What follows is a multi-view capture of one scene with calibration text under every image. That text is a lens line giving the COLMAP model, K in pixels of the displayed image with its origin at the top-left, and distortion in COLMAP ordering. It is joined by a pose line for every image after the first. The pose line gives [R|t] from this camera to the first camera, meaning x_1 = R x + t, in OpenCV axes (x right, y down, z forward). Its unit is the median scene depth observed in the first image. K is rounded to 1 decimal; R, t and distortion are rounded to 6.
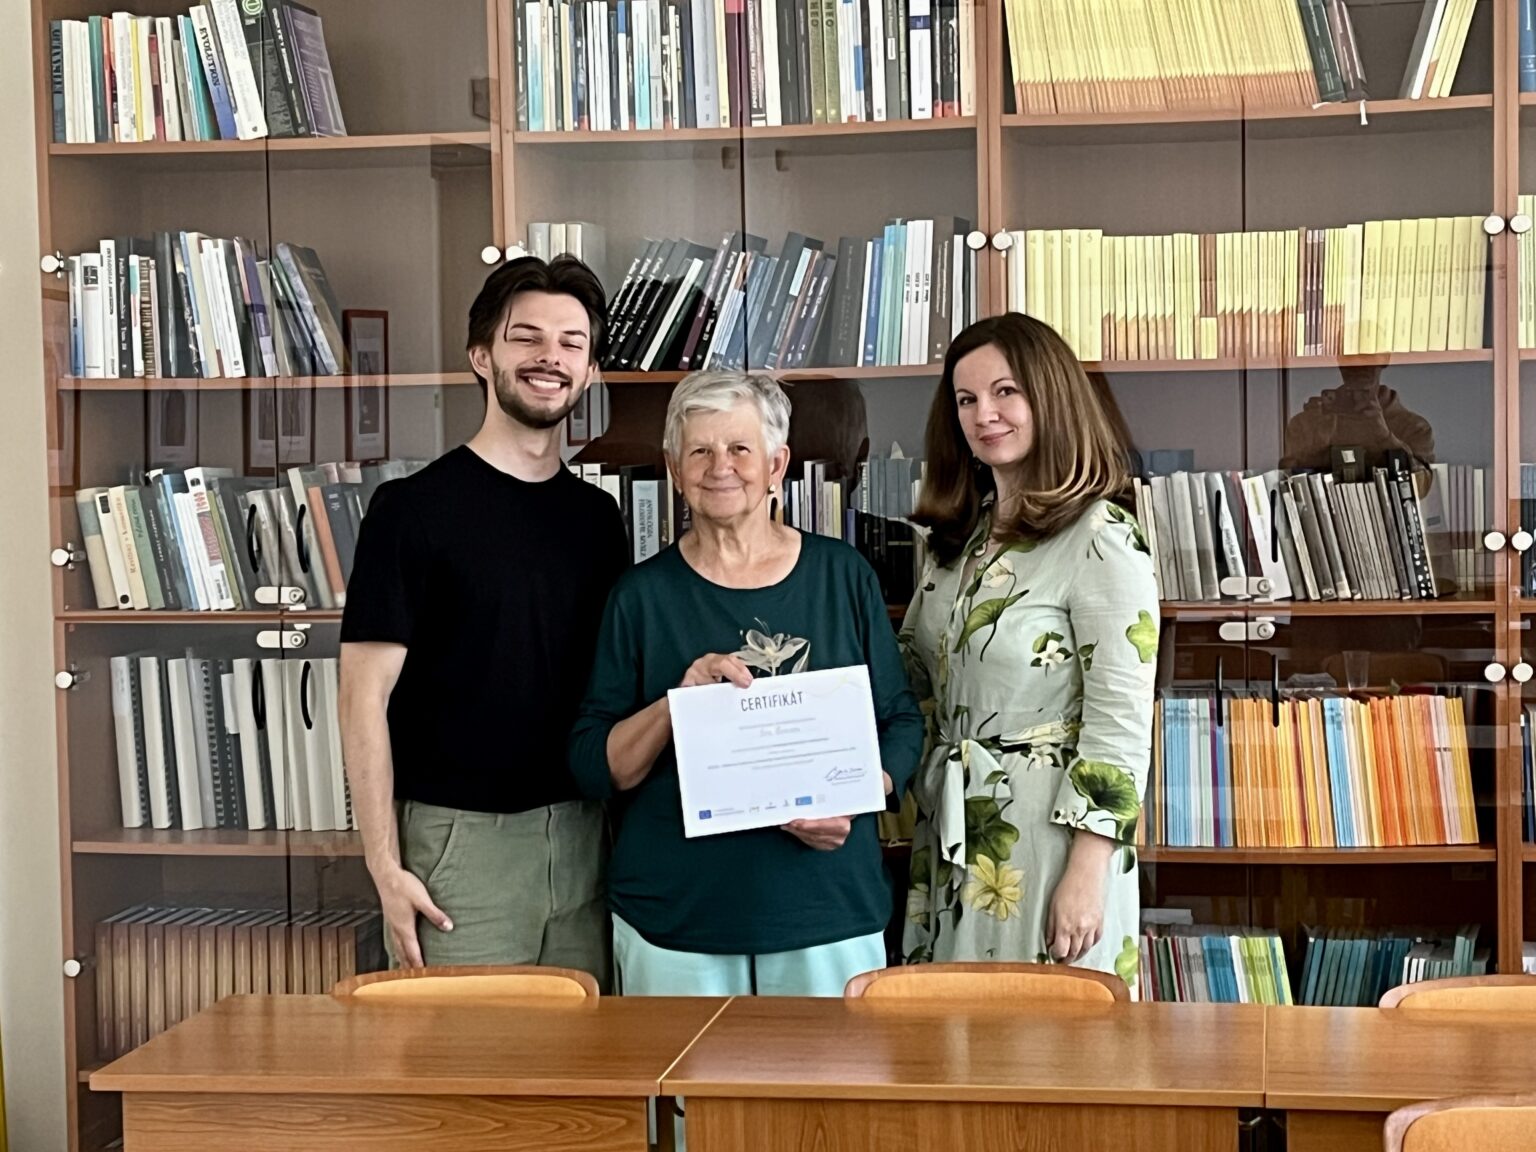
lens RADIAL K [[3021.6, 0, 786.0], [0, 3021.6, 582.3], [0, 0, 1]] dist [0.182819, -0.696797]
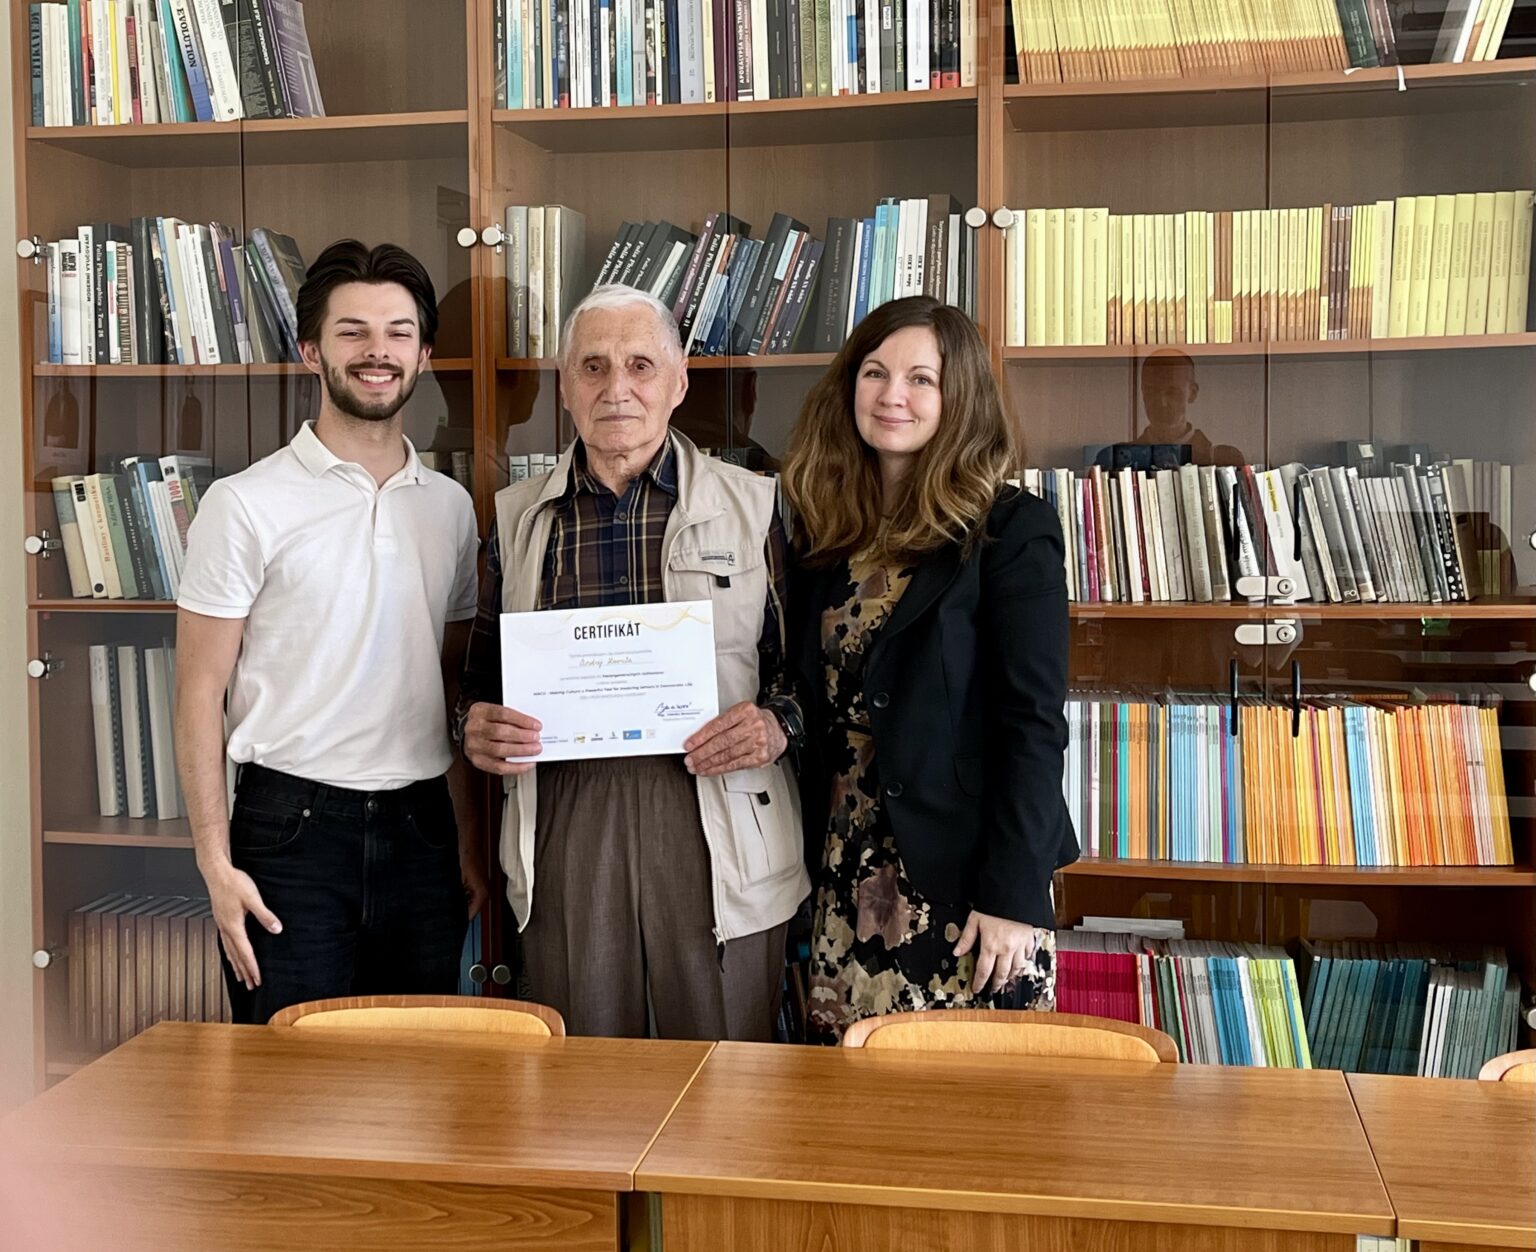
lens RADIAL K [[2296.7, 0, 602.2], [0, 2296.7, 577.0], [0, 0, 1]] dist [0.154814, -0.478714]
pose [[0.998407, 0.010596, -0.055415, -0.012032], [-0.010846, 0.999932, -0.004211, 0.003473], [0.055366, 0.004805, 0.998455, 0.265915]]
